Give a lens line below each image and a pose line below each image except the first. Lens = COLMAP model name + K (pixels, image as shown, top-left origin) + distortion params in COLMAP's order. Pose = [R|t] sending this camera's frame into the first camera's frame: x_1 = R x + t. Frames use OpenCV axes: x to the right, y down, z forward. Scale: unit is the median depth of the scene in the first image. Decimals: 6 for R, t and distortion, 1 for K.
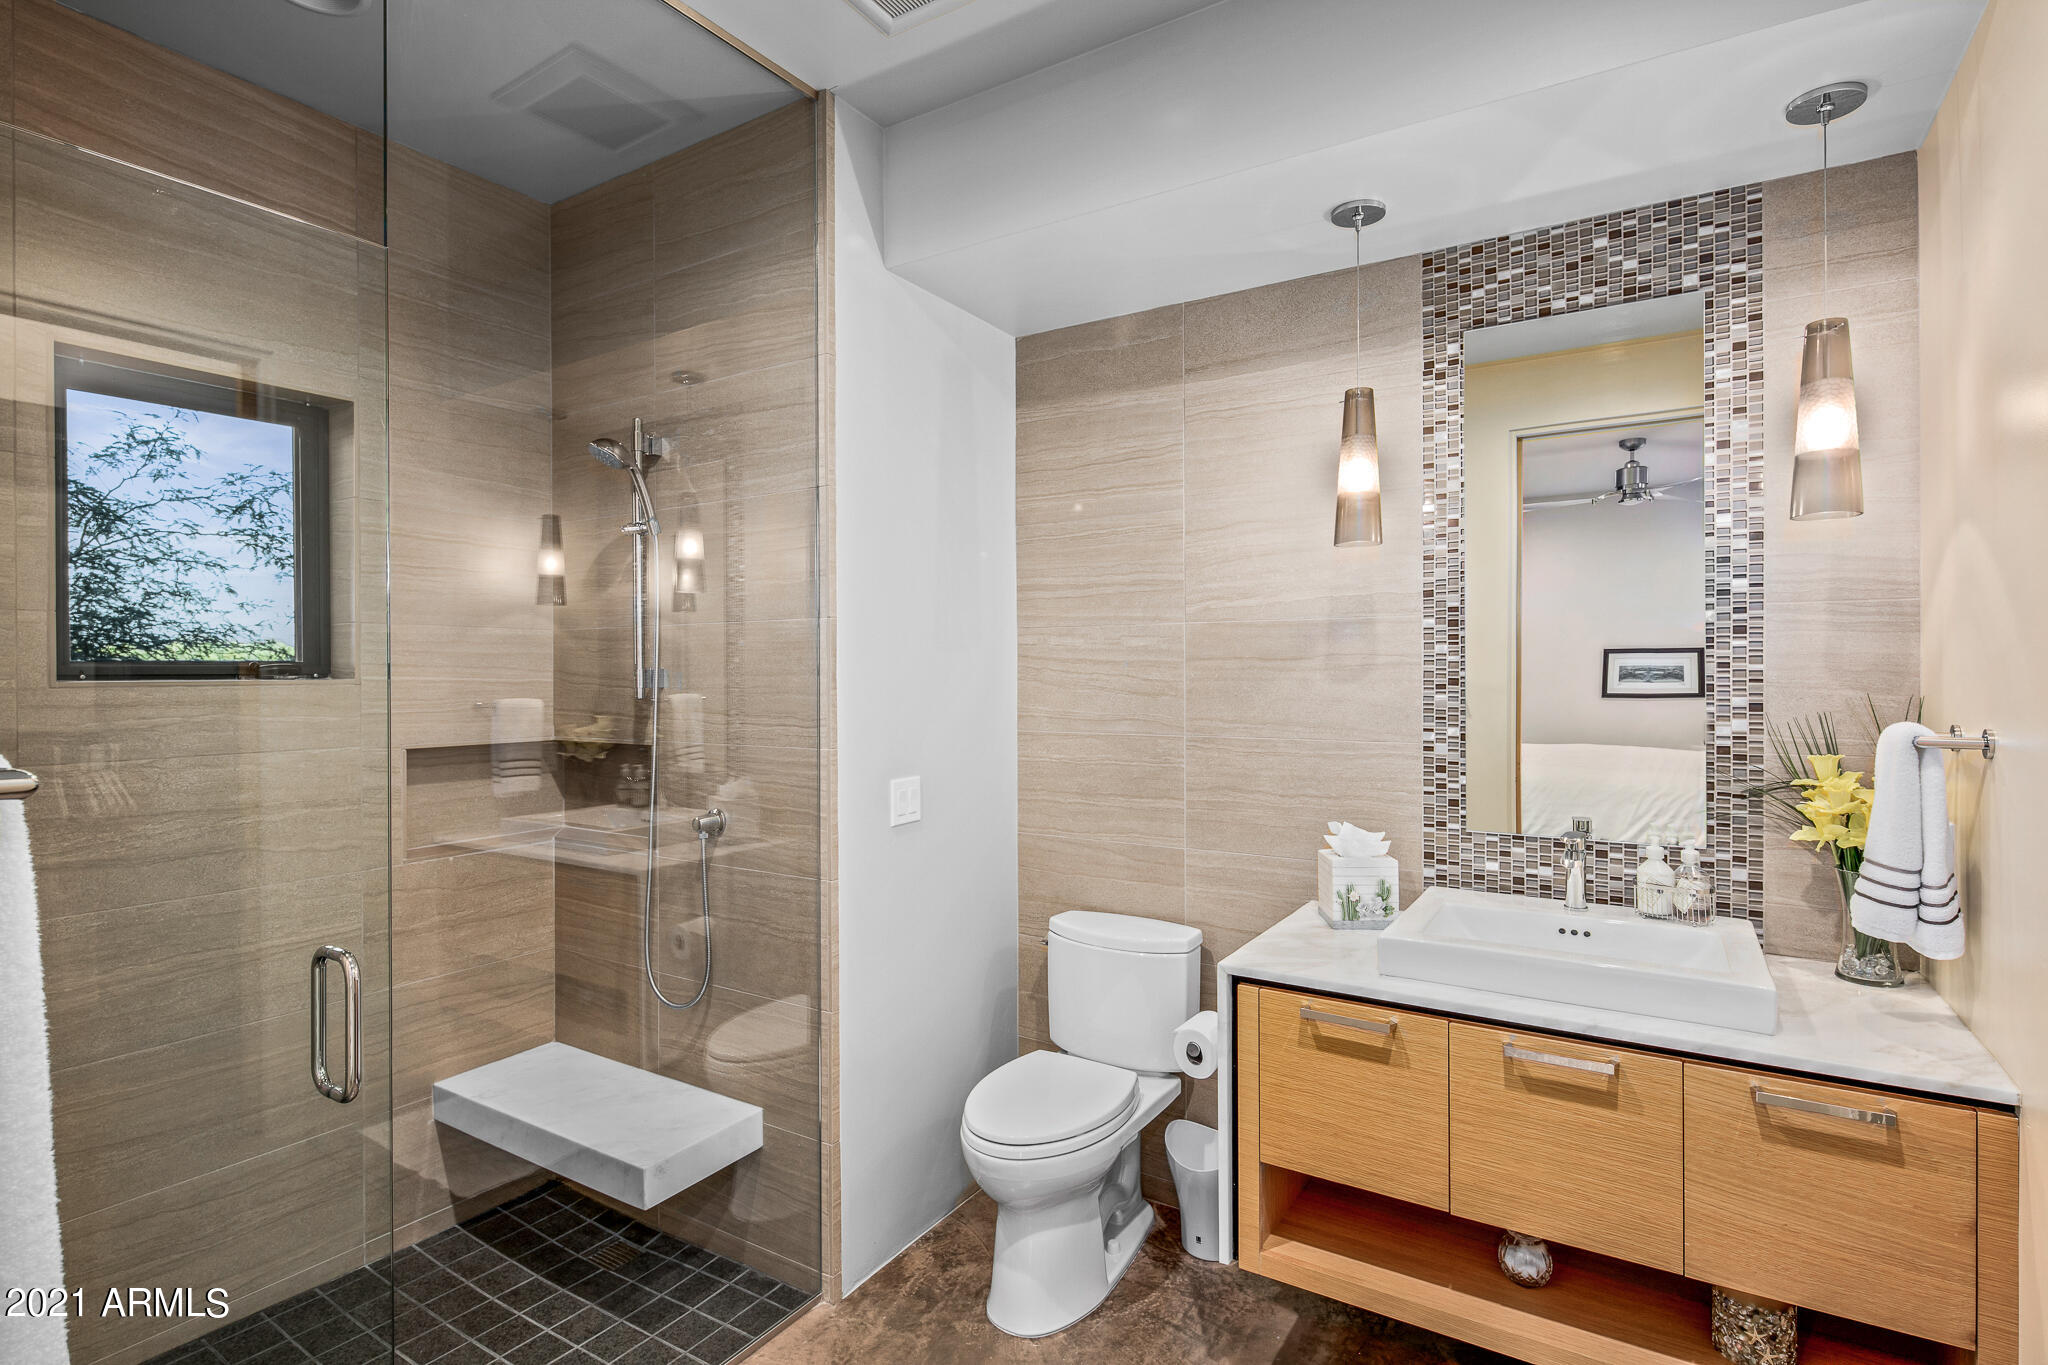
lens RADIAL K [[1003.1, 0, 1030.8], [0, 1003.1, 669.0], [0, 0, 1]] dist [0.005673, -0.005285]
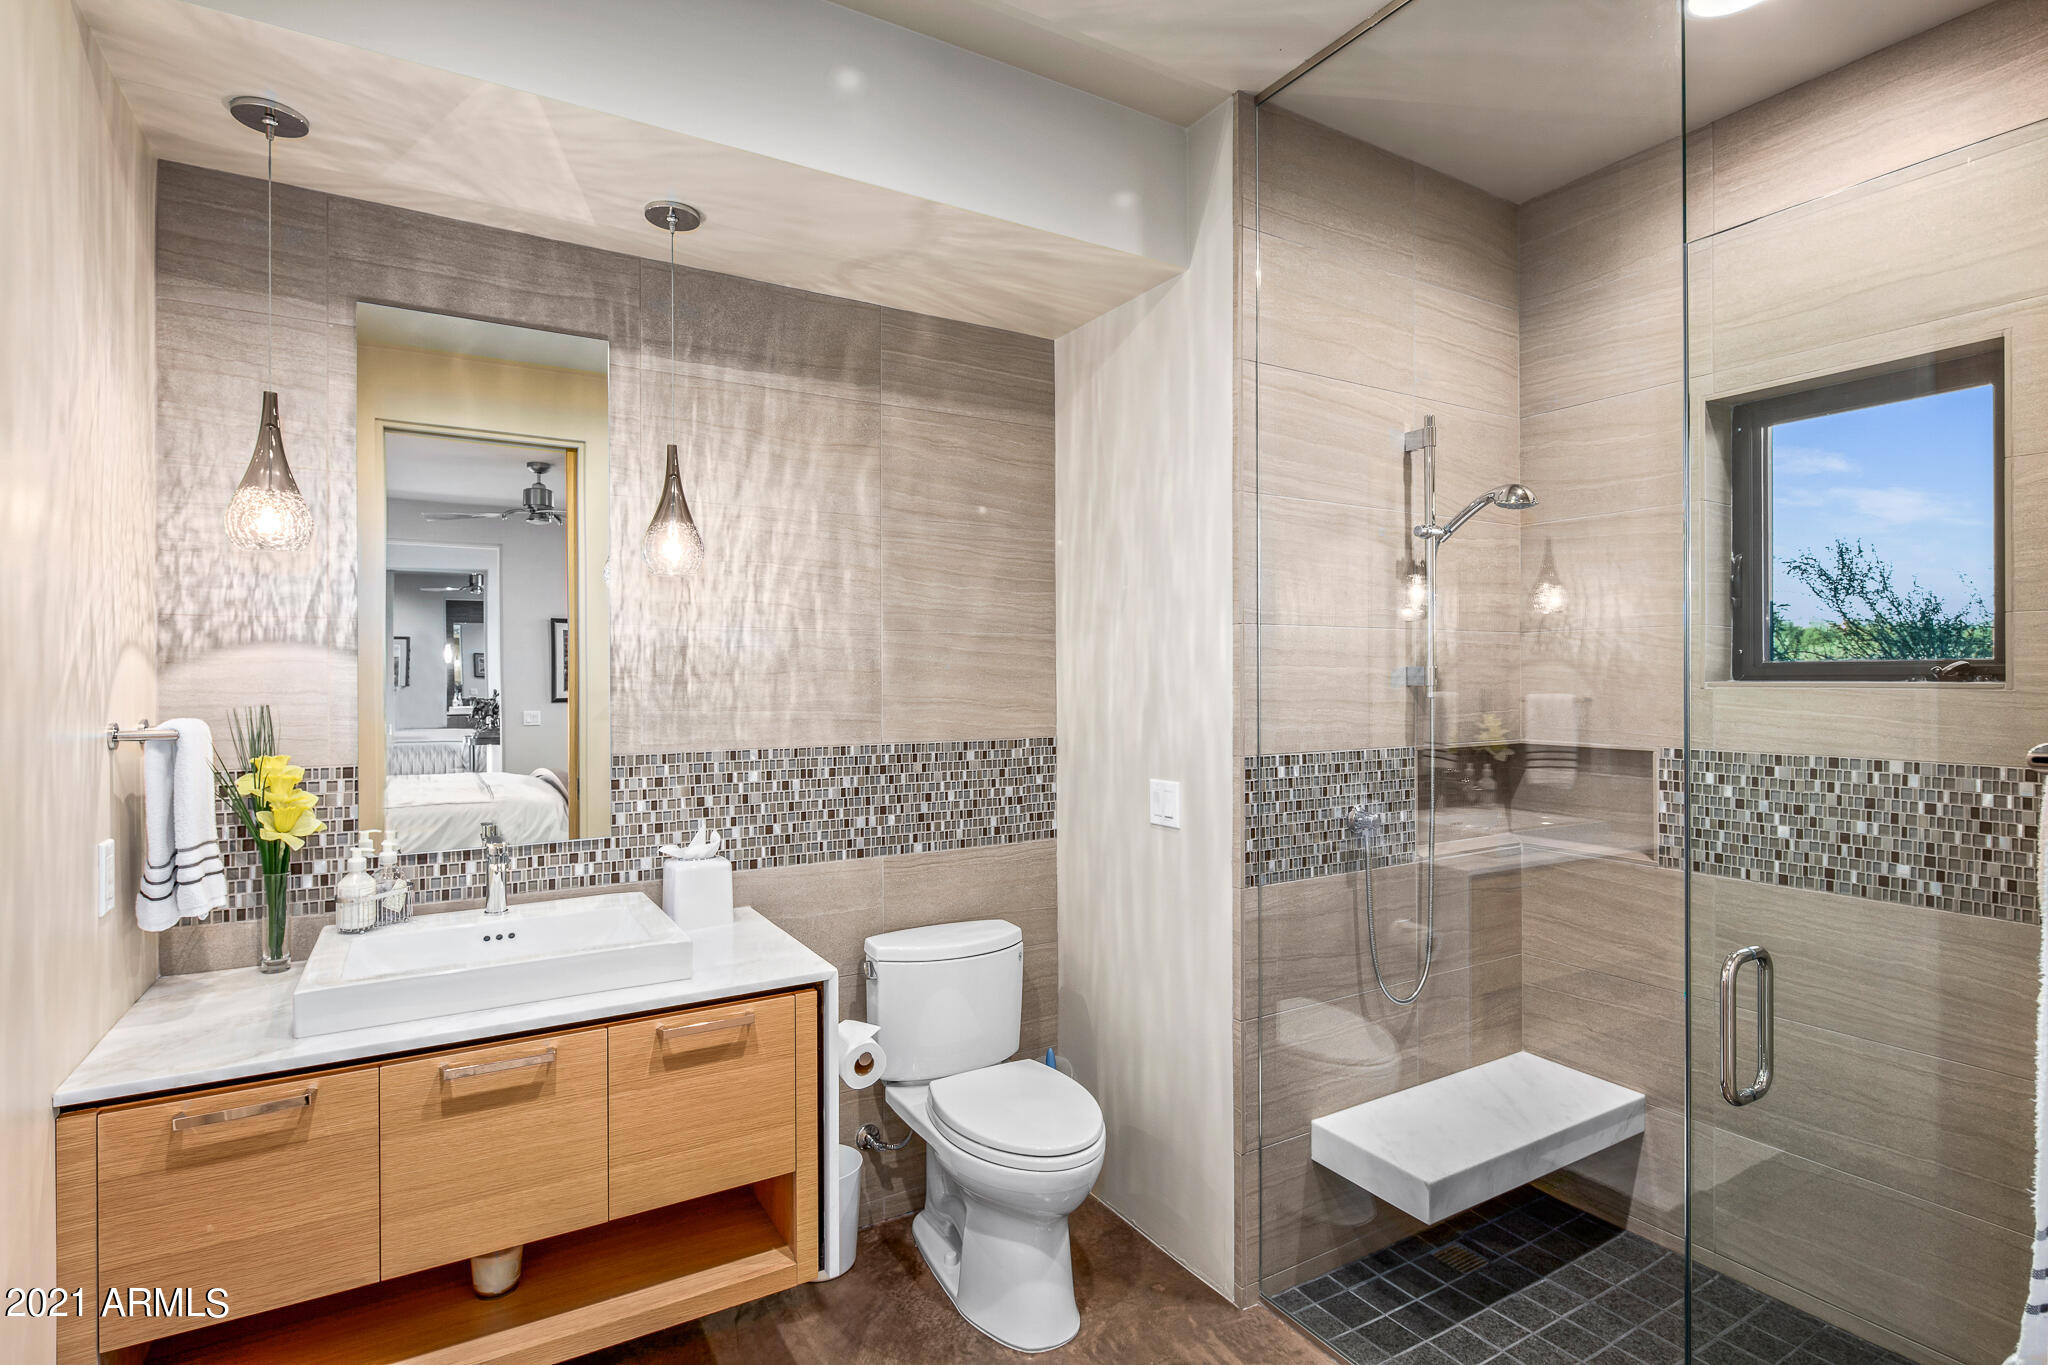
lens RADIAL K [[986.2, 0, 1024.0], [0, 986.2, 682.5], [0, 0, 1]] dist [0.038826, -0.000090]
pose [[0.456336, -0.002079, 0.889805, -0.131159], [-0.002869, 0.999989, 0.003808, 0.000089], [-0.889803, -0.004291, 0.456325, 0.080740]]
